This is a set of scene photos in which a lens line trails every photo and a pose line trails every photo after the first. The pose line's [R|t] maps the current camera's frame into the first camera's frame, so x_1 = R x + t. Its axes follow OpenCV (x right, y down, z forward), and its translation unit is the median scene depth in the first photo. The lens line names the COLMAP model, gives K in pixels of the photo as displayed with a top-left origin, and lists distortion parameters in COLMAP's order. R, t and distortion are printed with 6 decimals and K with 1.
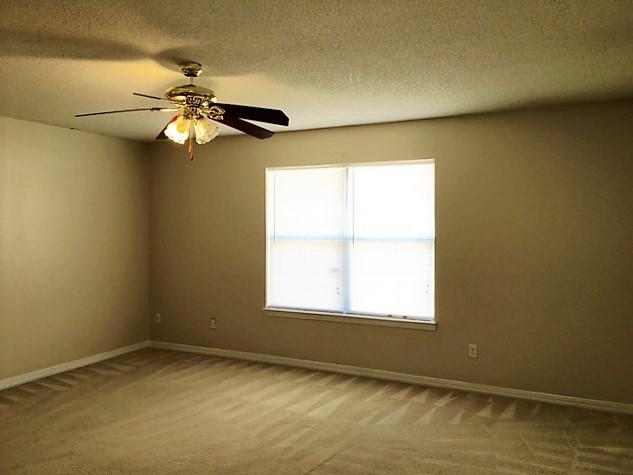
lens RADIAL K [[537.7, 0, 319.0], [0, 537.7, 232.2], [0, 0, 1]] dist [0.053267, -0.009917]
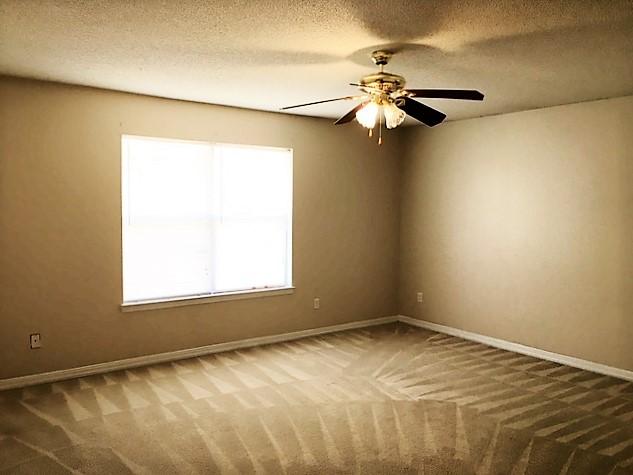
lens RADIAL K [[524.9, 0, 316.5], [0, 524.9, 237.5], [0, 0, 1]] dist [0.060939, -0.000559]
pose [[0.472359, -0.051608, 0.879894, -0.752126], [0.009890, 0.998532, 0.053257, -0.003248], [-0.881351, -0.016454, 0.472176, 0.390806]]
